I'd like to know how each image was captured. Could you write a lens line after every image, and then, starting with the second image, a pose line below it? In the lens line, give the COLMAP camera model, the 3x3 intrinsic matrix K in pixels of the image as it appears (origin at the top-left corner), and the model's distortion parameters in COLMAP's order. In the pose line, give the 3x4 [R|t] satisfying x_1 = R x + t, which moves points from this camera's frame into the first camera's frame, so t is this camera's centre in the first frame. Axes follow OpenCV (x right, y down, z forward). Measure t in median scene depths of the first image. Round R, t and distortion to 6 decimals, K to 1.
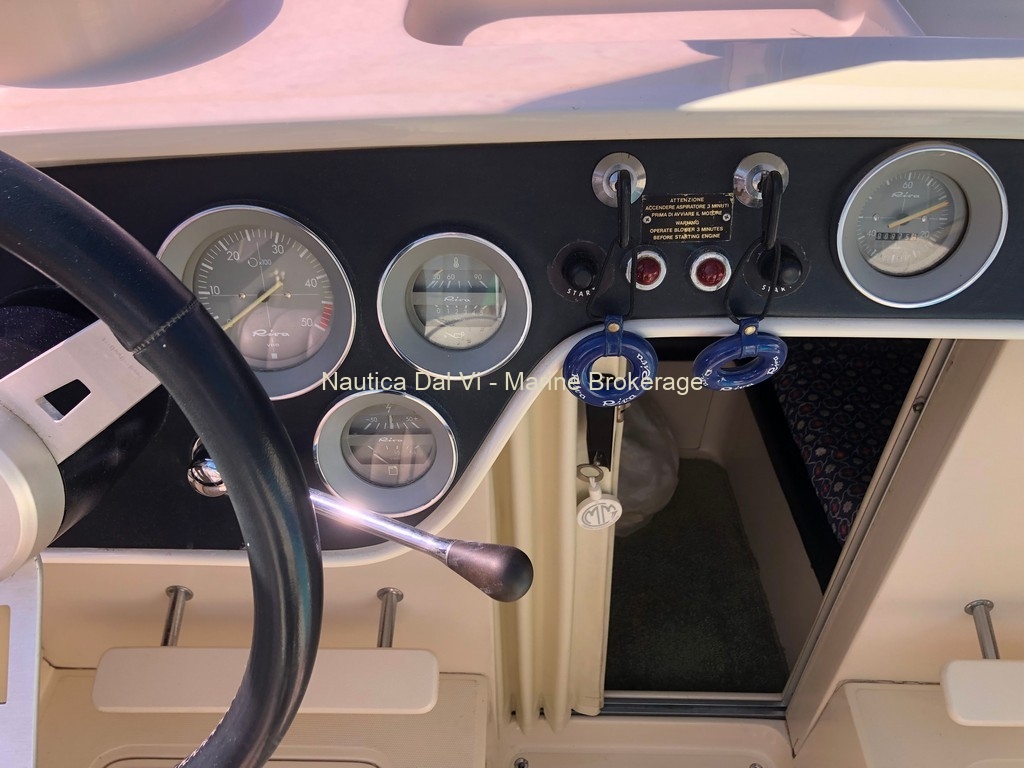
lens RADIAL K [[843.2, 0, 513.9], [0, 843.2, 375.7], [0, 0, 1]] dist [0.014166, -0.012316]
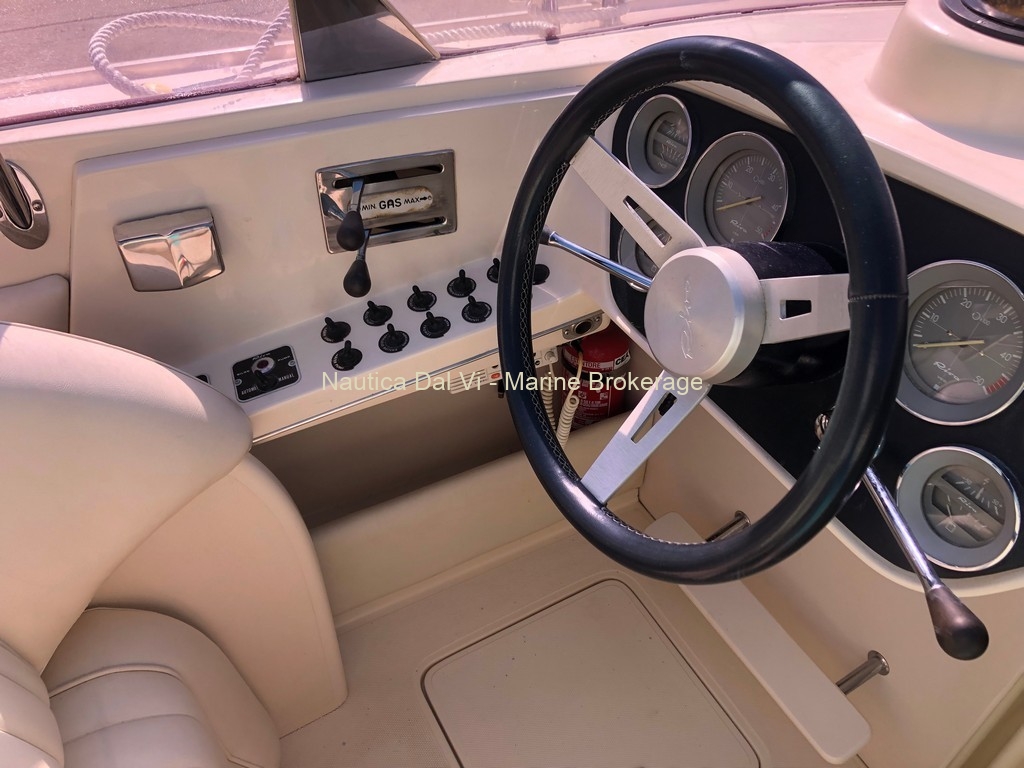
lens RADIAL K [[843.2, 0, 513.9], [0, 843.2, 375.7], [0, 0, 1]] dist [0.014166, -0.012316]
pose [[0.500379, 0.579064, -0.643666, 0.227838], [-0.605850, 0.765275, 0.217486, 0.083173], [0.618519, 0.281140, 0.733753, -0.339296]]
